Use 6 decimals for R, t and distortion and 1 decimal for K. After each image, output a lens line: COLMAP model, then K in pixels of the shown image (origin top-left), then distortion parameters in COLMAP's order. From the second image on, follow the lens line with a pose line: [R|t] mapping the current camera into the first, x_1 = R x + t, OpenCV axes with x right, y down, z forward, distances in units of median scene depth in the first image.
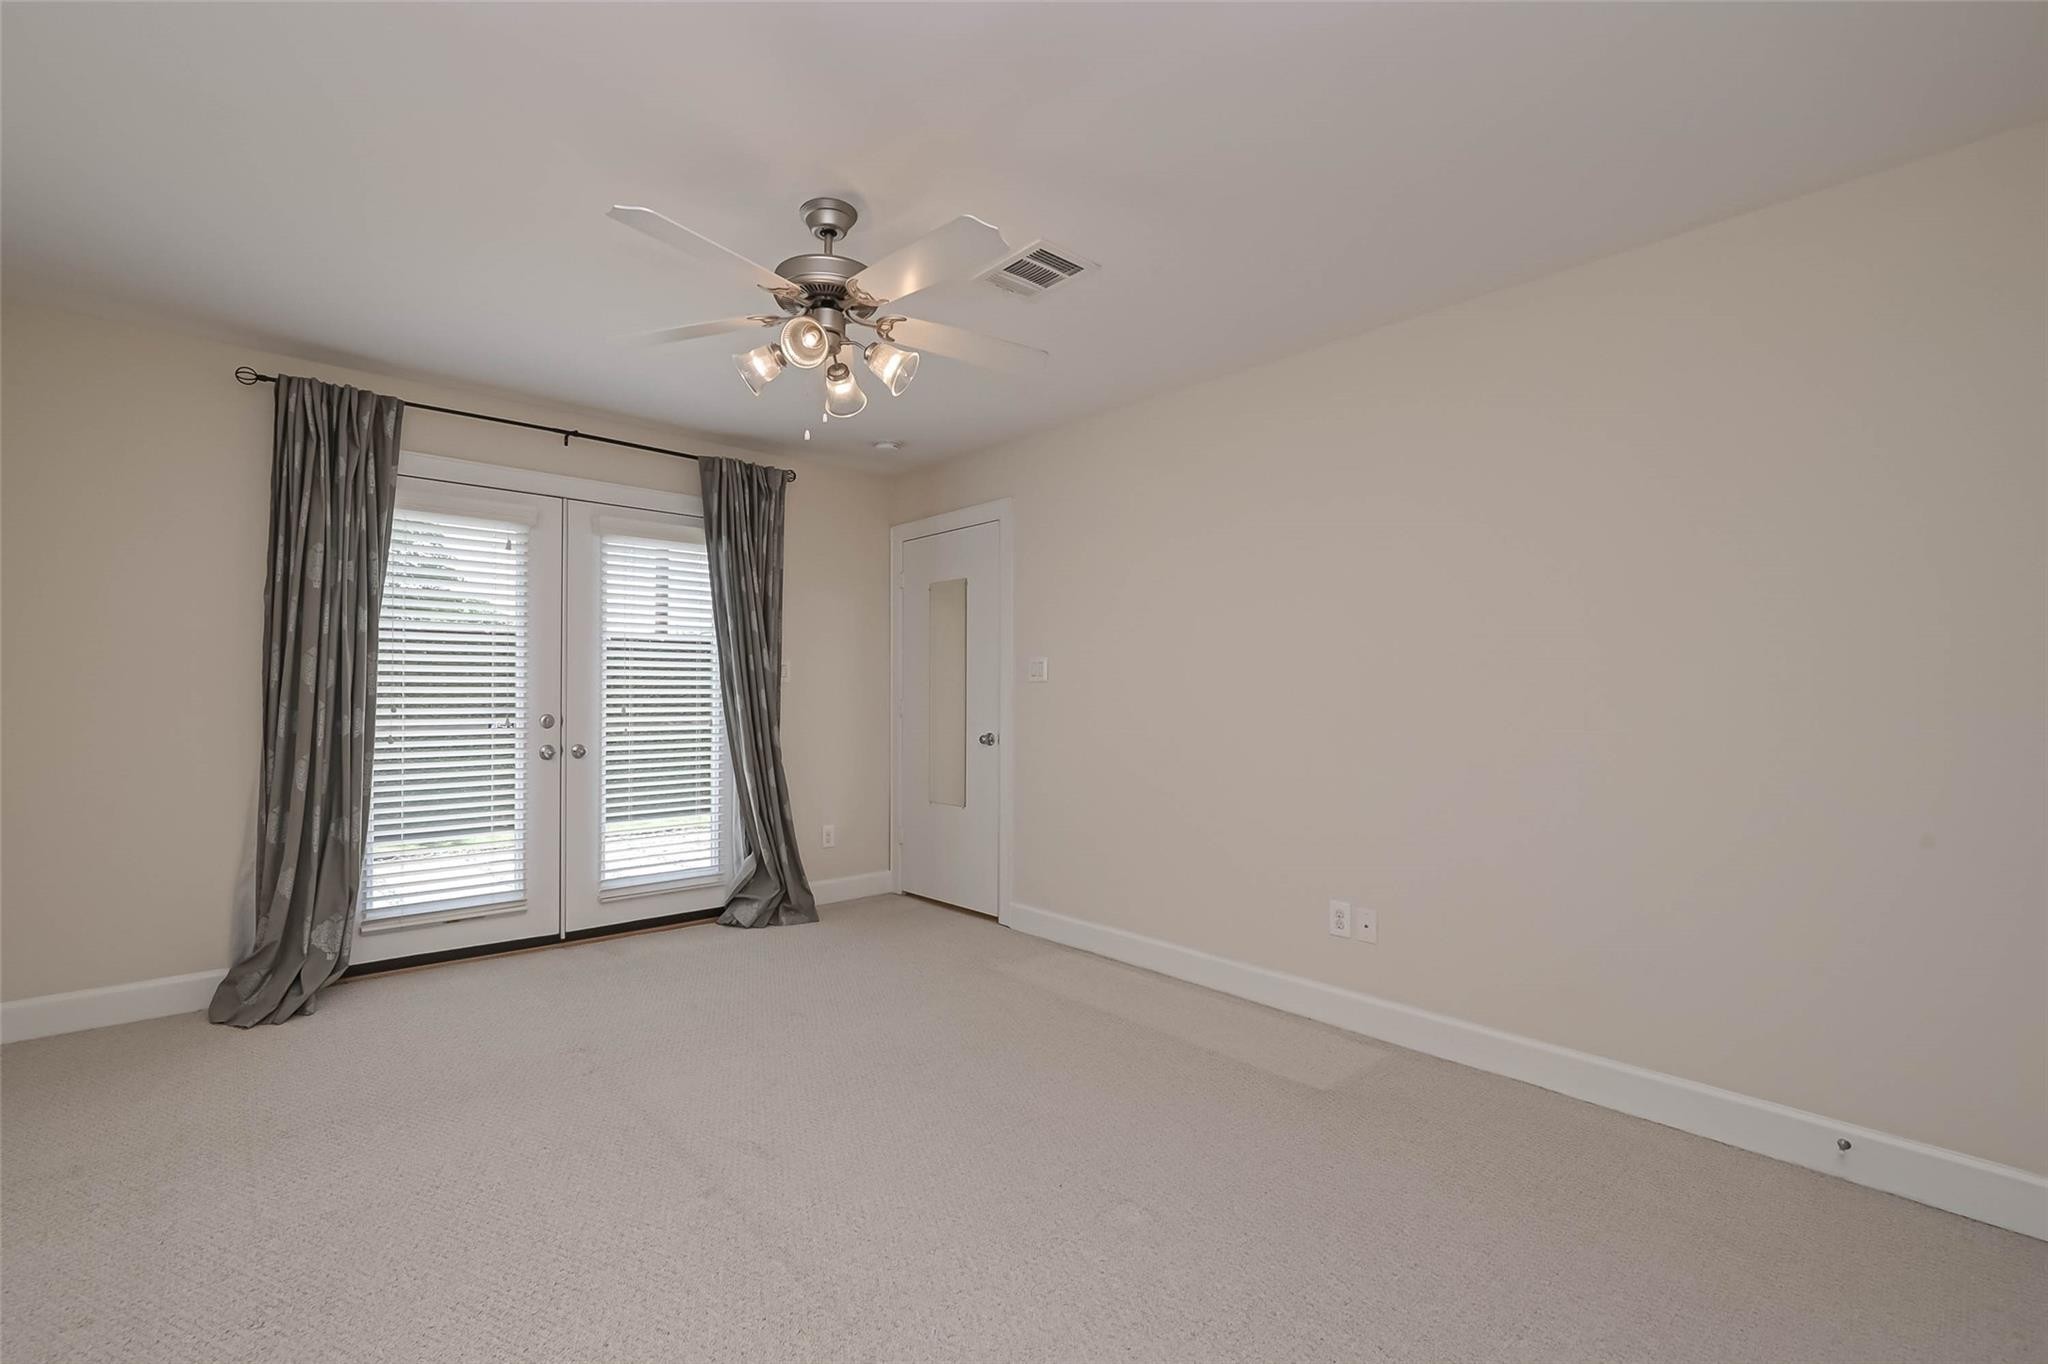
lens RADIAL K [[820.8, 0, 1023.7], [0, 820.8, 694.8], [0, 0, 1]] dist [-0.000643, 0.000009]
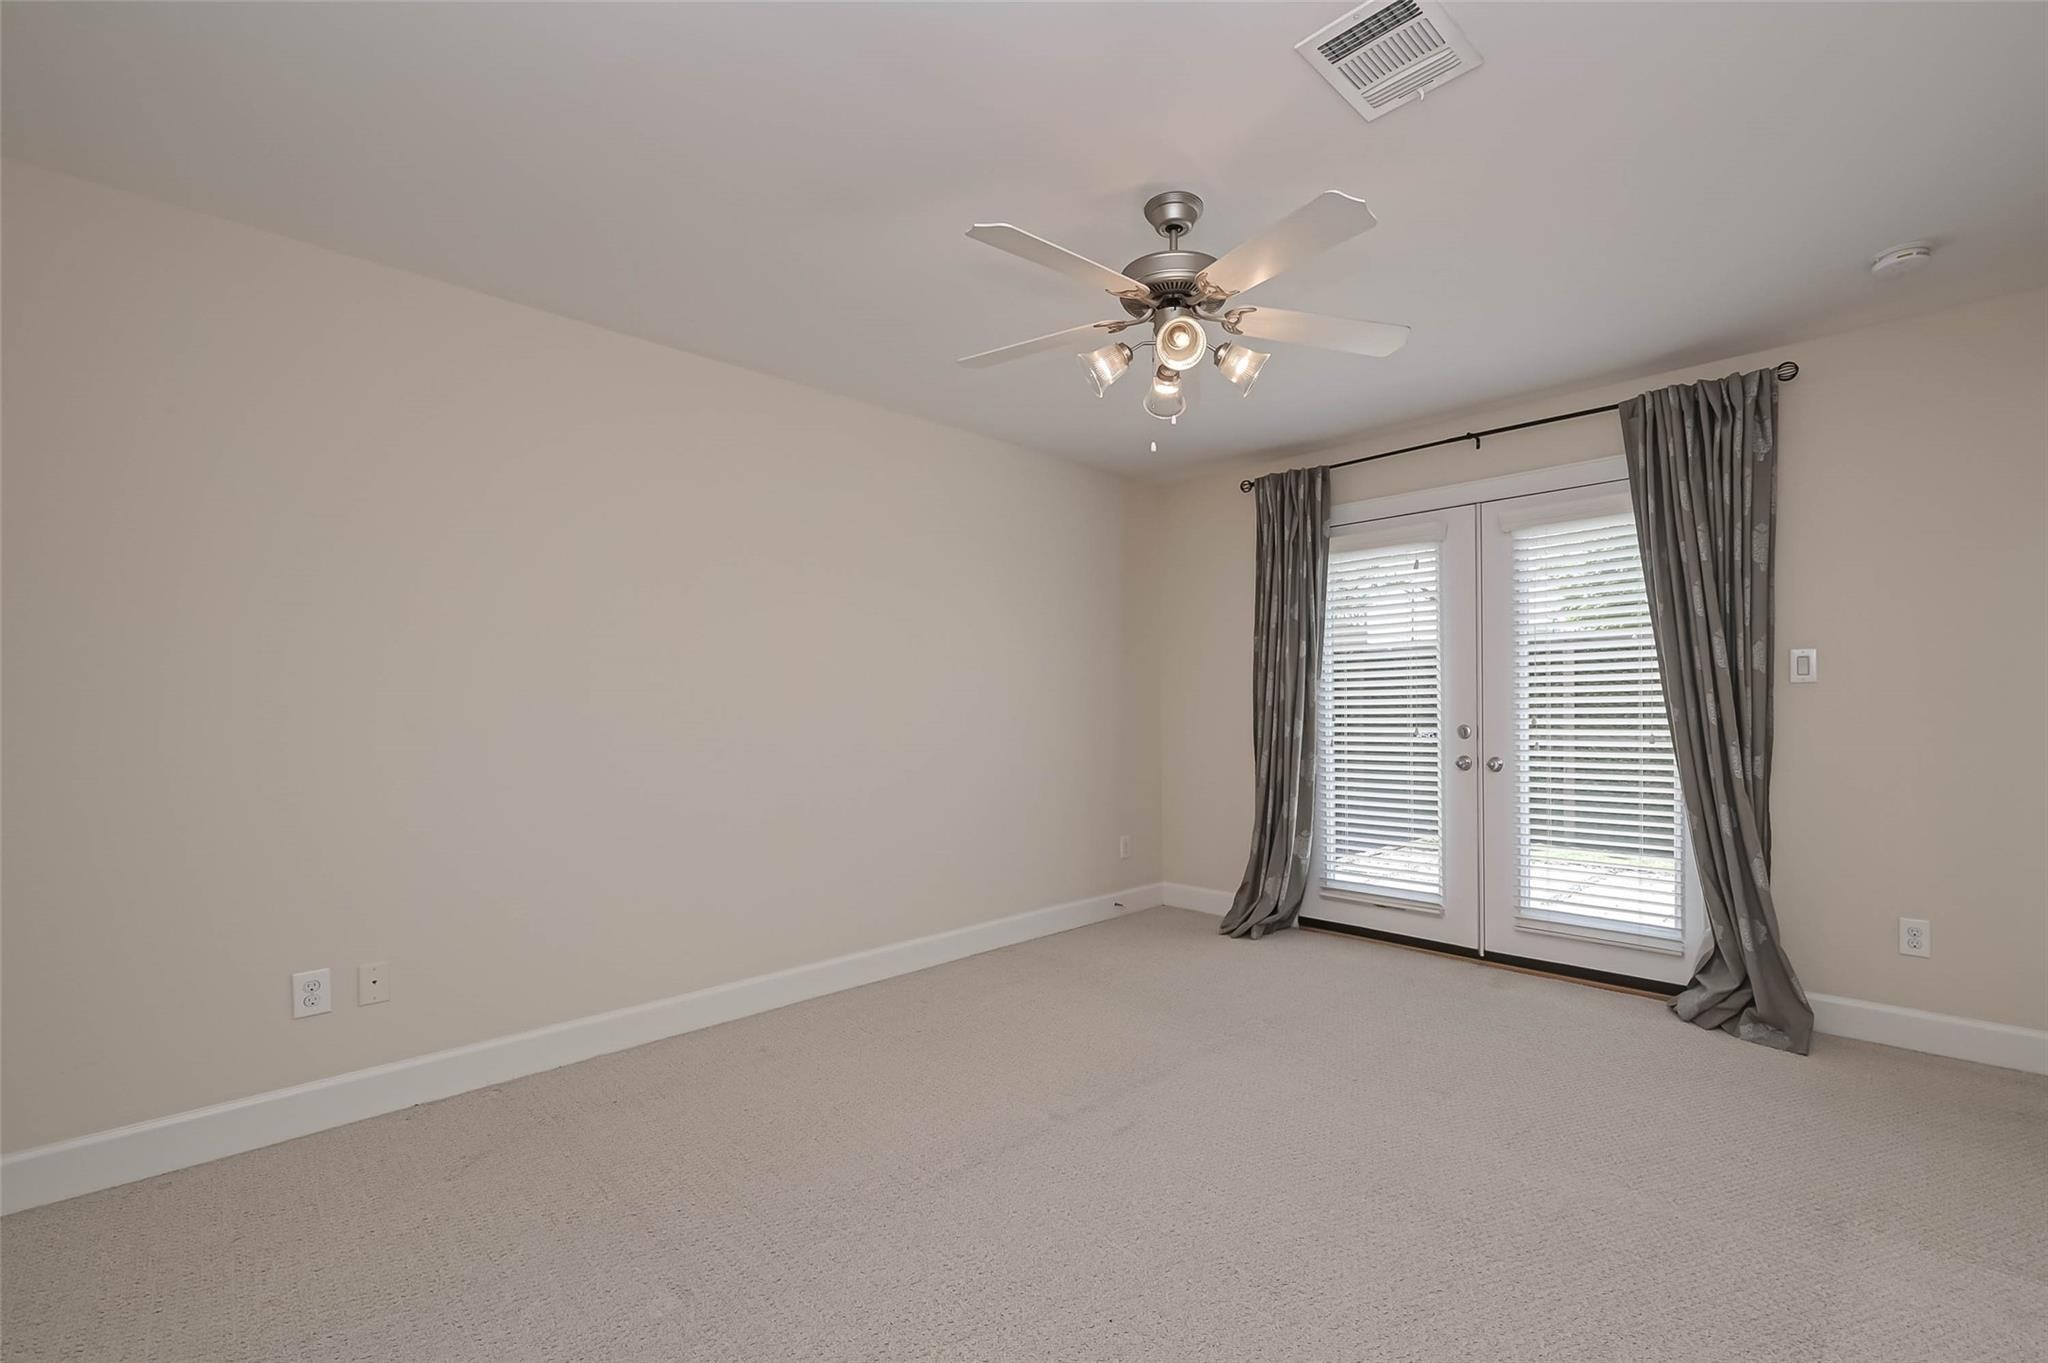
lens RADIAL K [[833.5, 0, 1023.7], [0, 833.5, 710.4], [0, 0, 1]] dist [0.000157, -0.000200]
pose [[0.101054, -0.004716, -0.994870, 0.368481], [0.006728, 0.999969, -0.004057, 0.006600], [0.994858, -0.006284, 0.101083, 0.361925]]
